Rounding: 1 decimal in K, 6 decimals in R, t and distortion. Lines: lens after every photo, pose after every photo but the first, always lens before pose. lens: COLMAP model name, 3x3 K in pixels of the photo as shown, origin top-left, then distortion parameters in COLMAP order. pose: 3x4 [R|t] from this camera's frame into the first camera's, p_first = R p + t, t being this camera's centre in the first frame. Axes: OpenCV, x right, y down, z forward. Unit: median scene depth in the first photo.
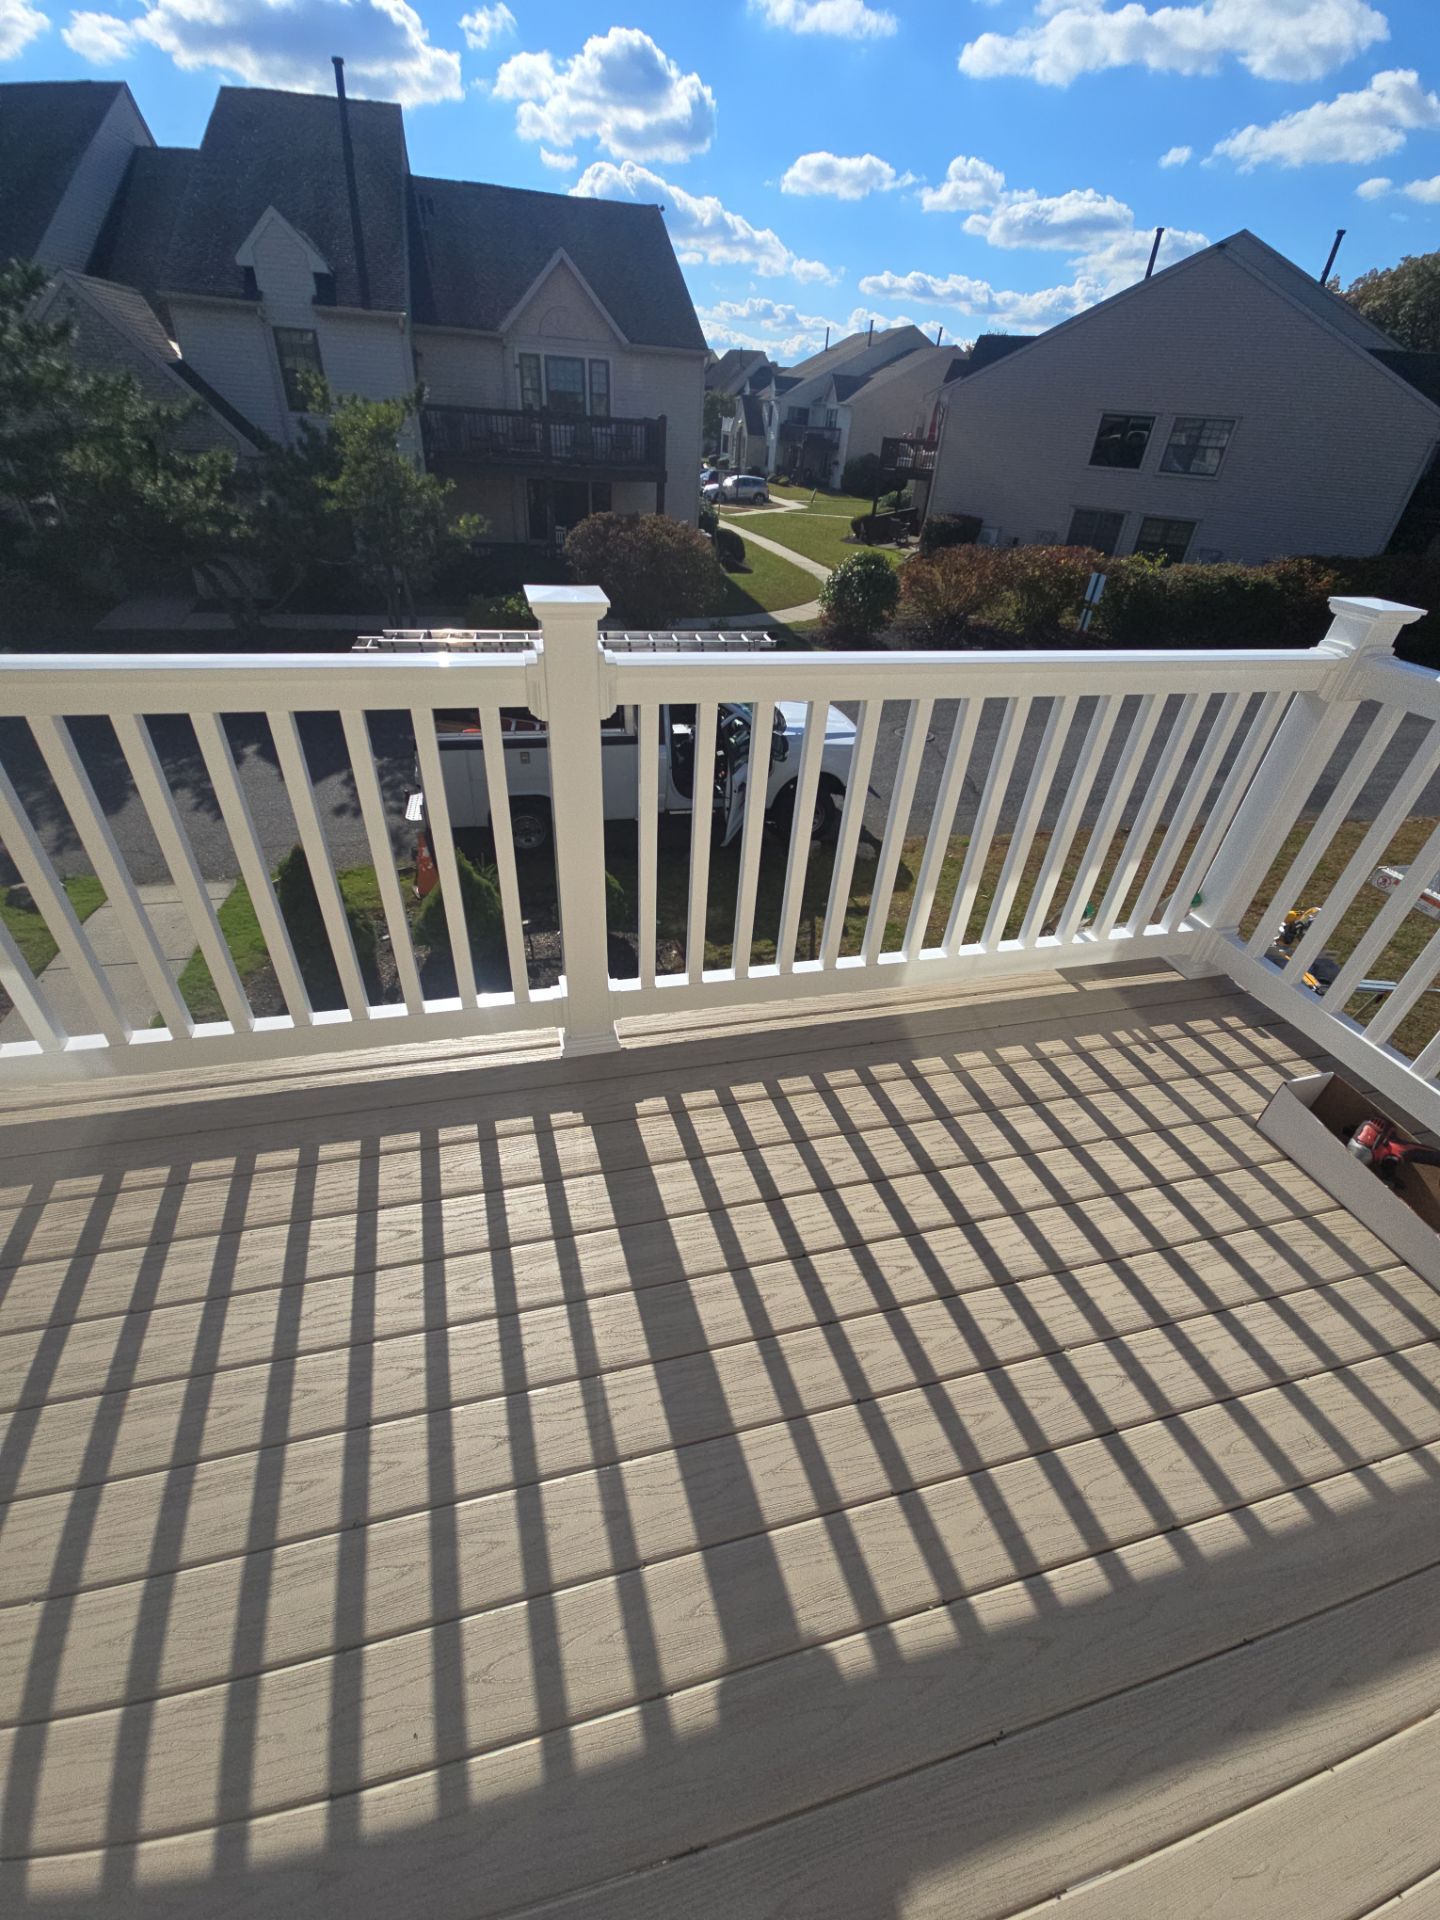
lens RADIAL K [[917.6, 0, 714.8], [0, 917.6, 883.3], [0, 0, 1]] dist [-0.000979, -0.000316]
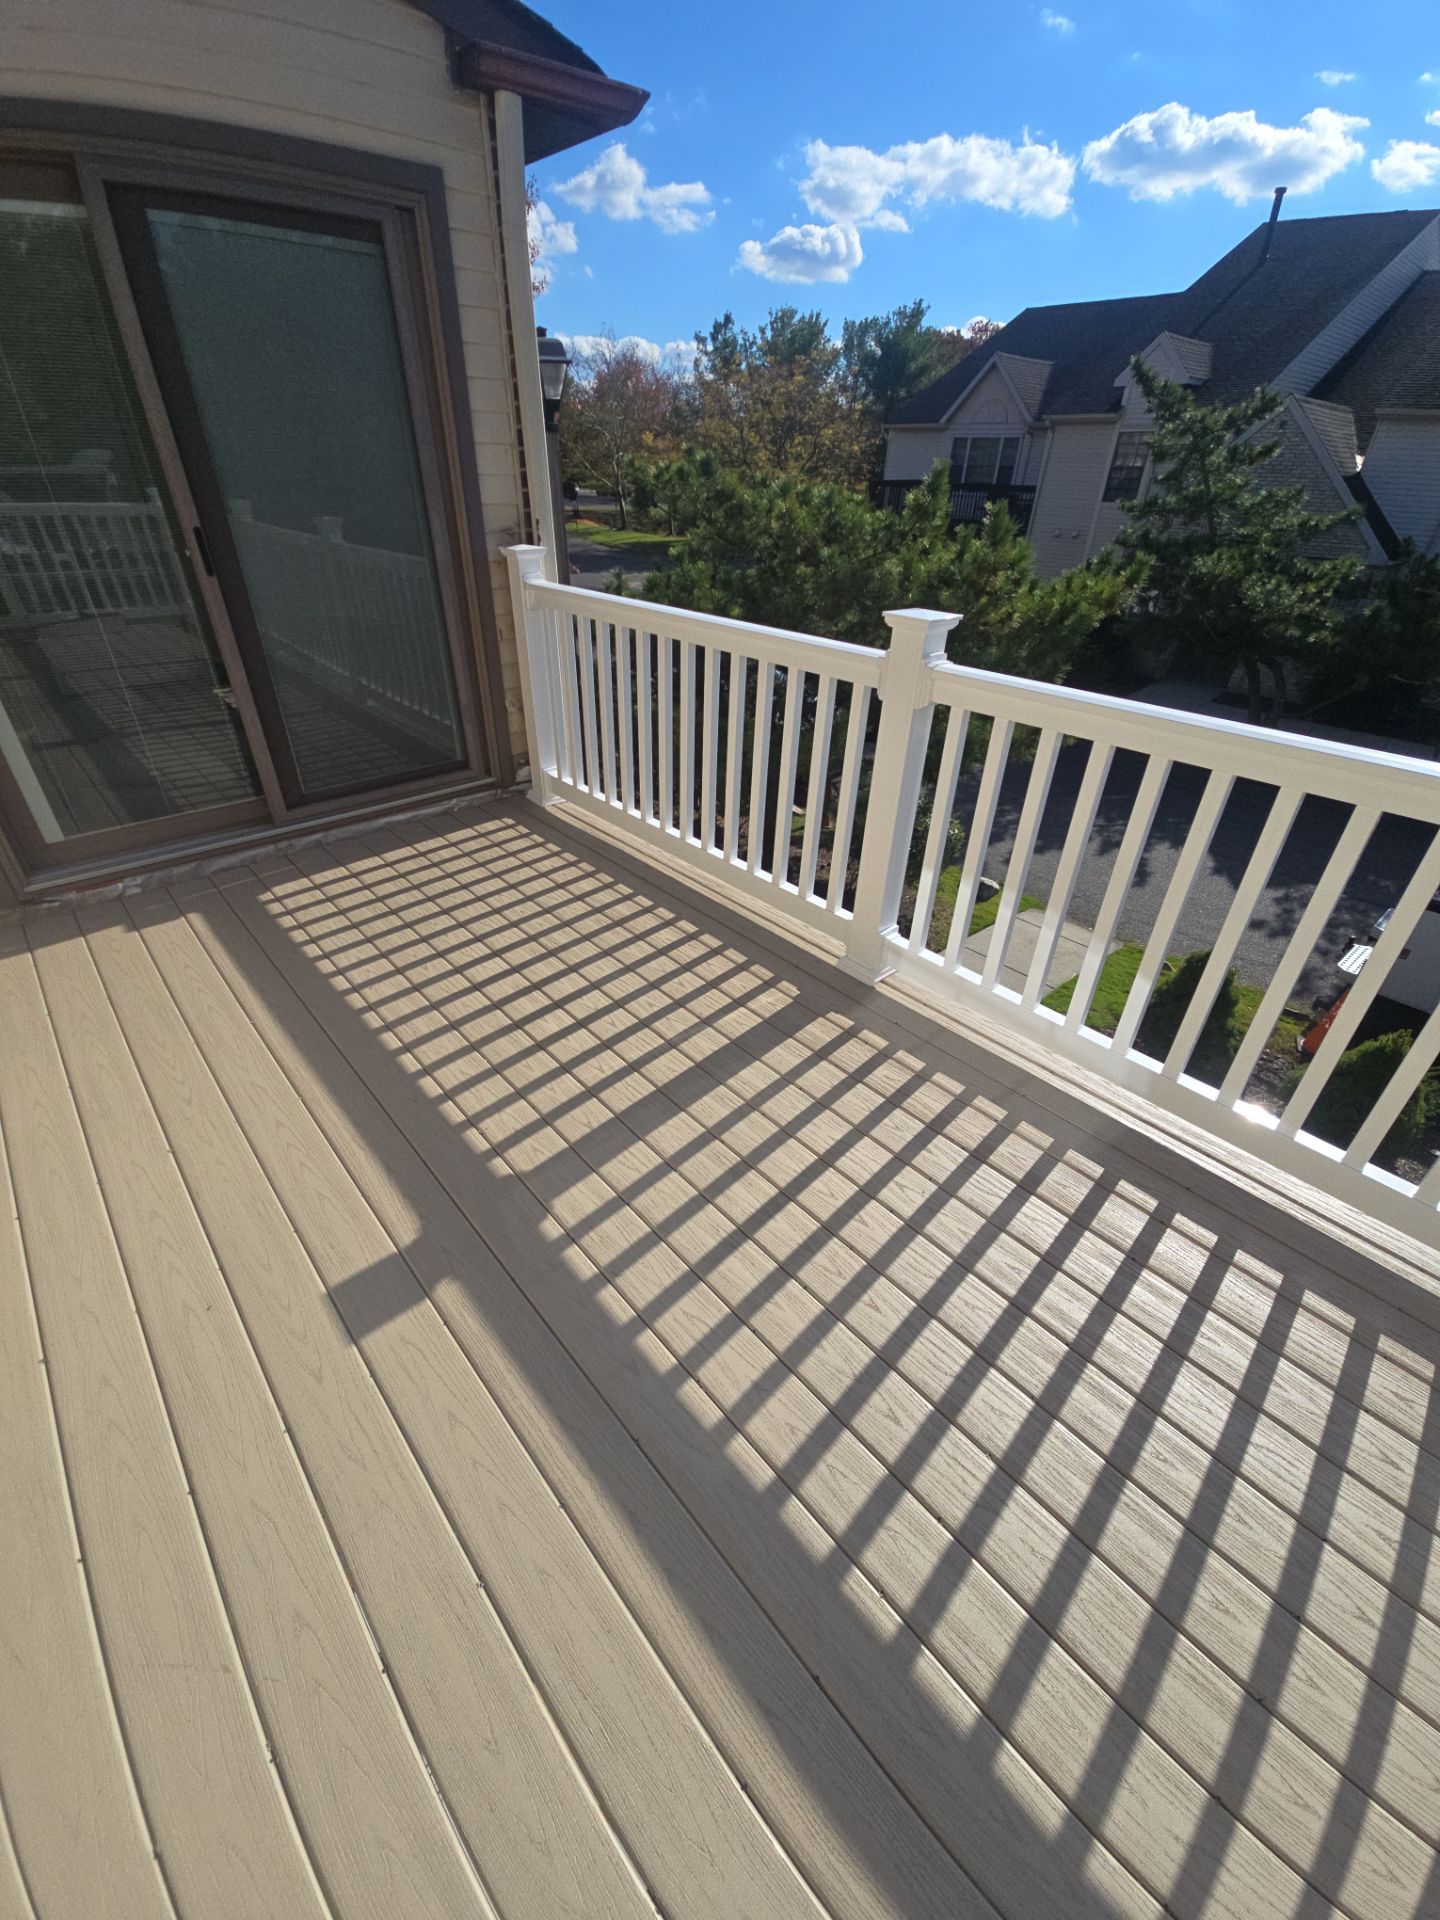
lens RADIAL K [[785.0, 0, 725.6], [0, 785.0, 969.4], [0, 0, 1]] dist [-0.002828, -0.000189]
pose [[0.437117, 0.439438, -0.784744, 0.341586], [-0.407014, 0.874710, 0.263102, -0.025849], [0.802040, 0.204396, 0.561208, 0.097221]]
